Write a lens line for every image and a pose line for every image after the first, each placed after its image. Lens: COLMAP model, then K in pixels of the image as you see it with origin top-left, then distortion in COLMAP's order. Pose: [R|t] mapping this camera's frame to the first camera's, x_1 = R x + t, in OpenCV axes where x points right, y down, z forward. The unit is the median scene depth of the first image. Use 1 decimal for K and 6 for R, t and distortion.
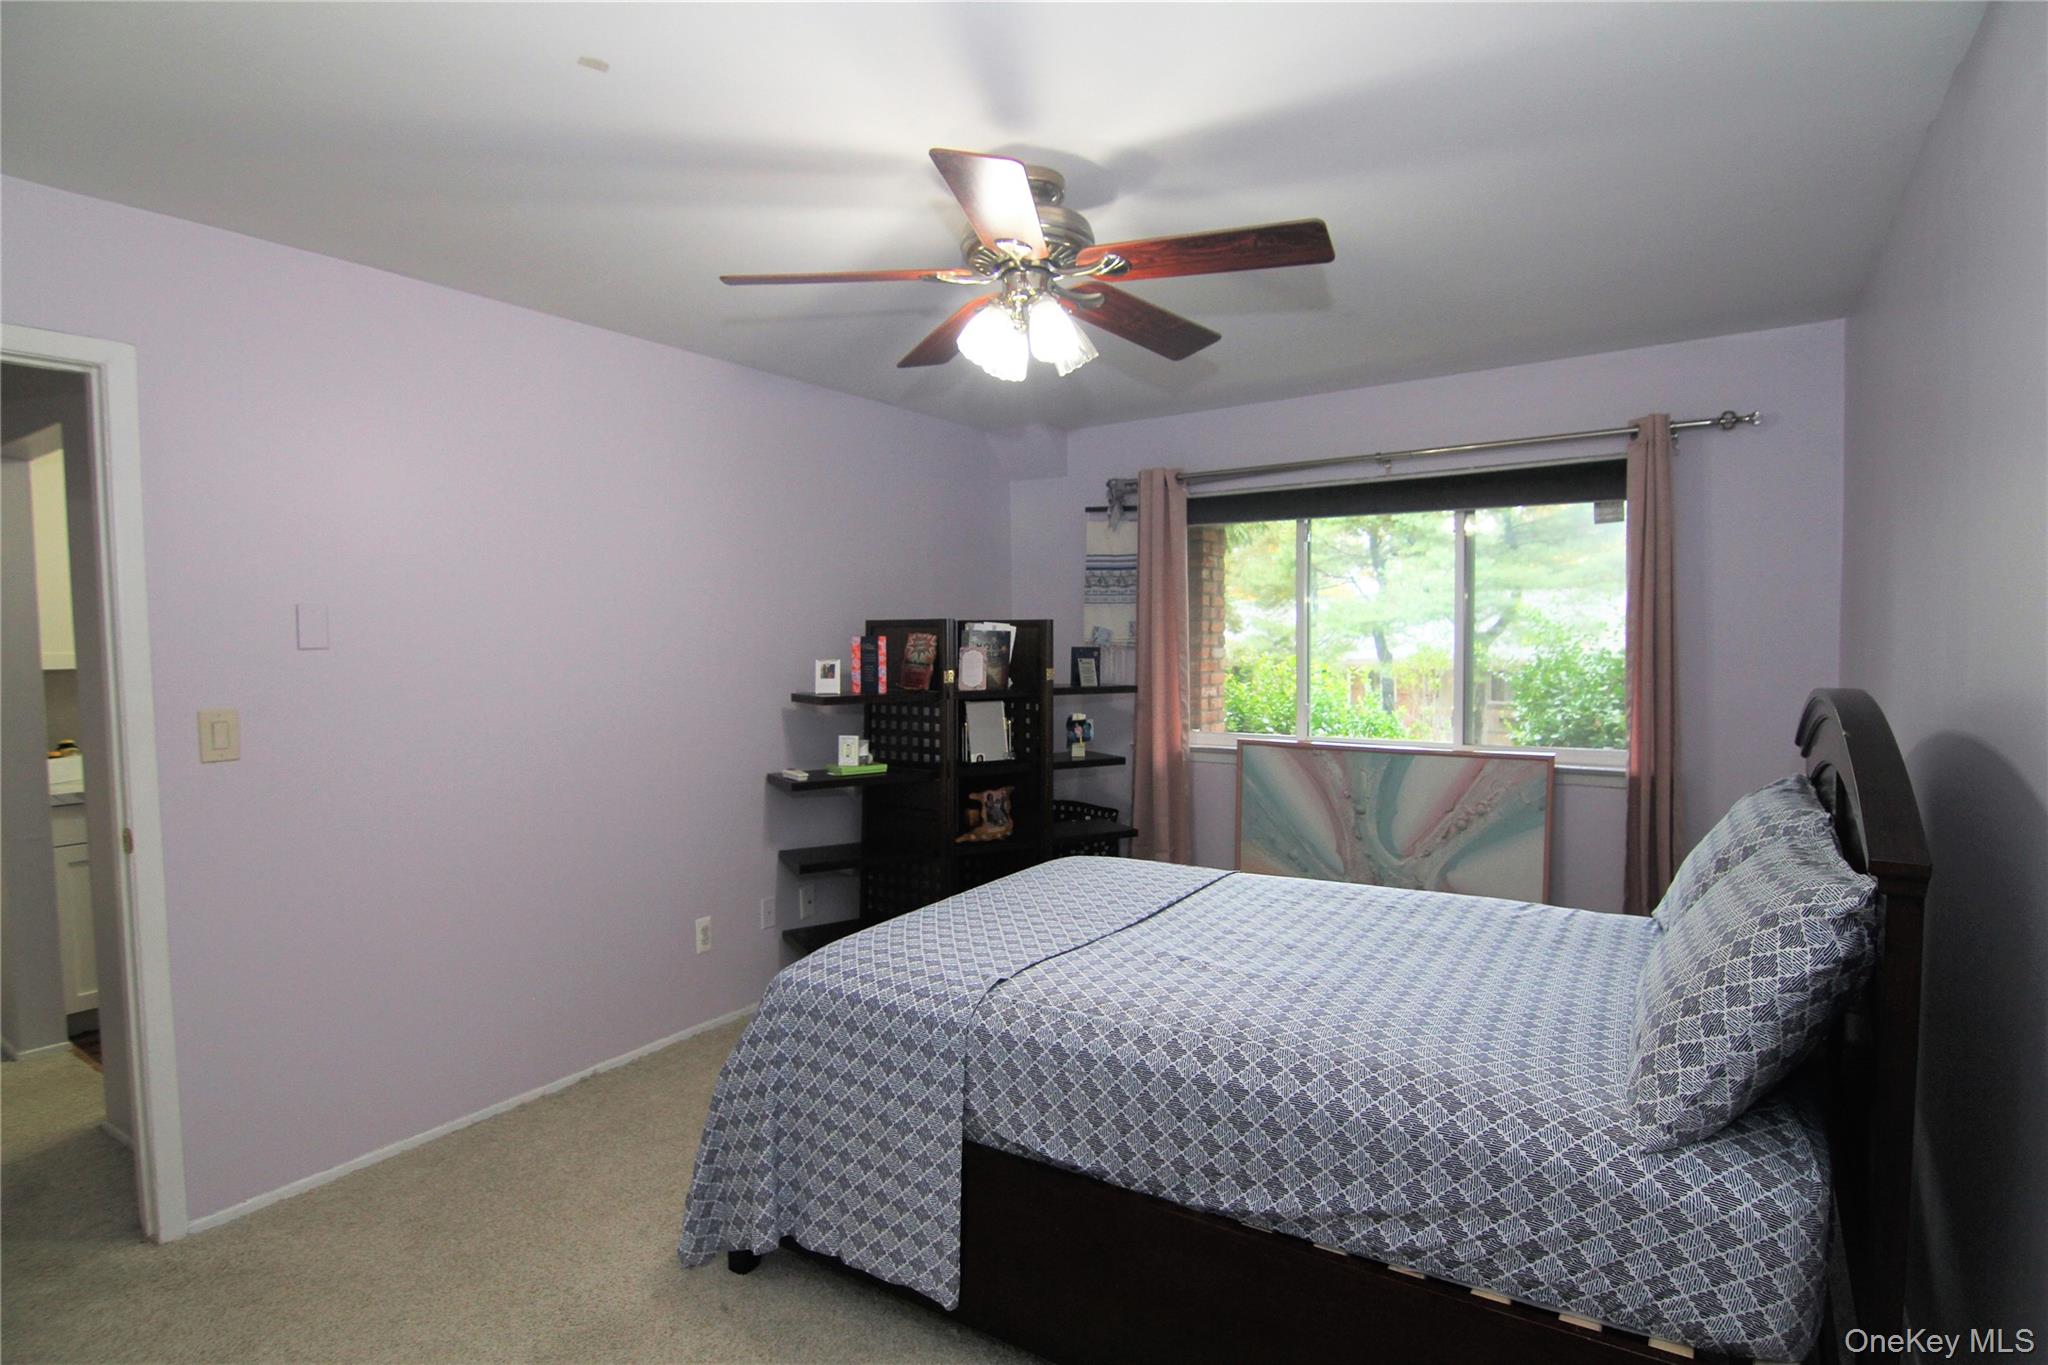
lens RADIAL K [[1051.3, 0, 1034.1], [0, 1051.3, 681.1], [0, 0, 1]] dist [-0.005817, -0.009694]
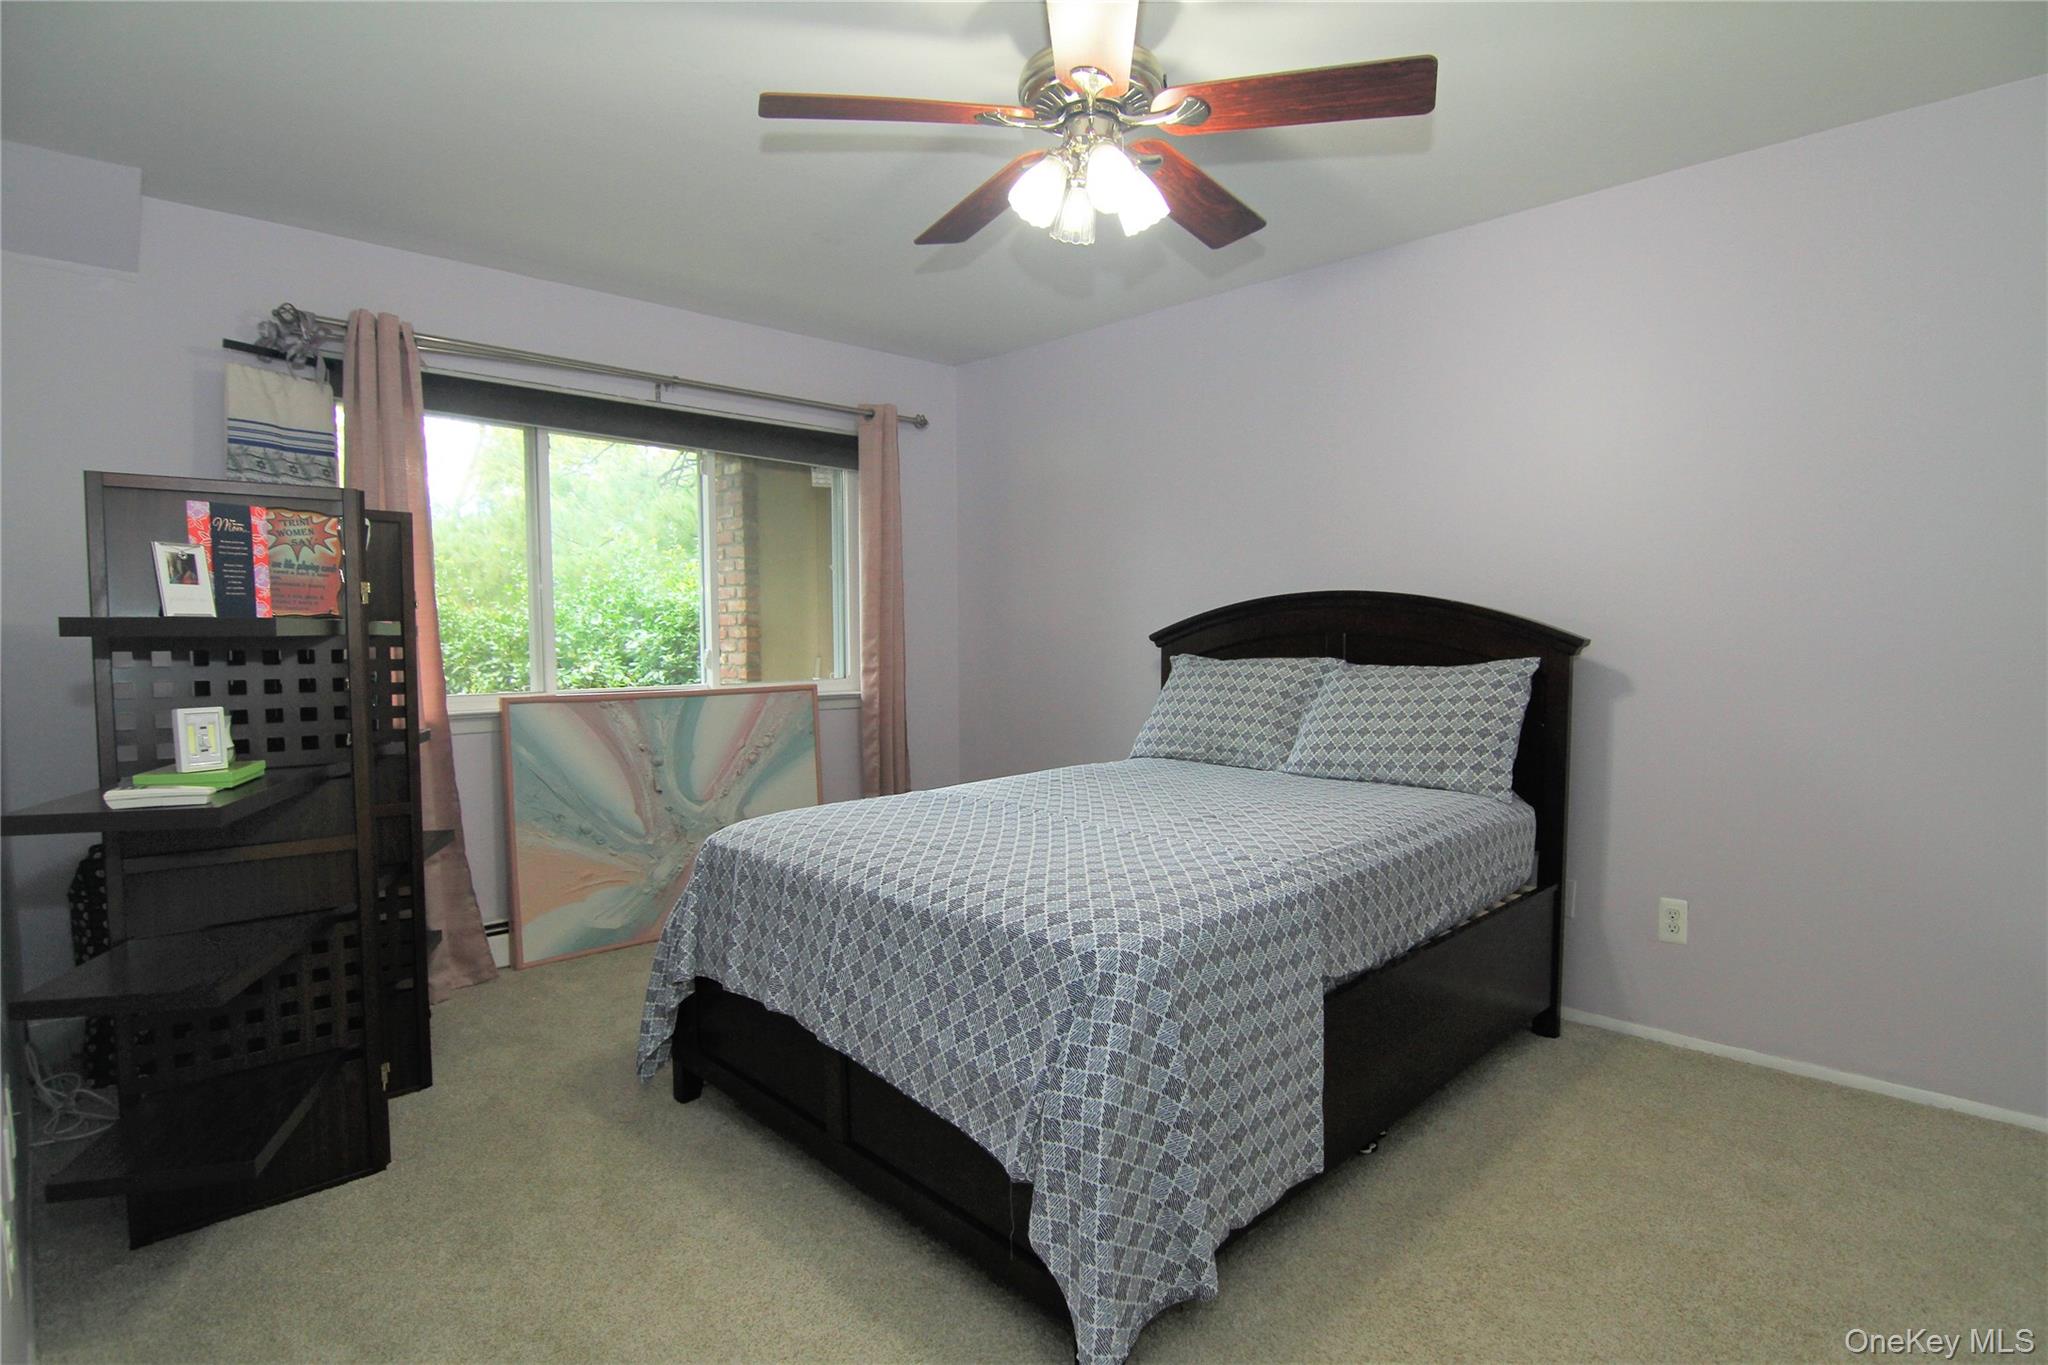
lens RADIAL K [[1051.3, 0, 1024.1], [0, 1051.3, 693.6], [0, 0, 1]] dist [-0.005817, -0.009694]
pose [[0.204920, -0.049967, 0.977502, -0.540097], [0.043295, 0.998181, 0.041947, 0.040180], [-0.977821, 0.033725, 0.206711, 0.513875]]
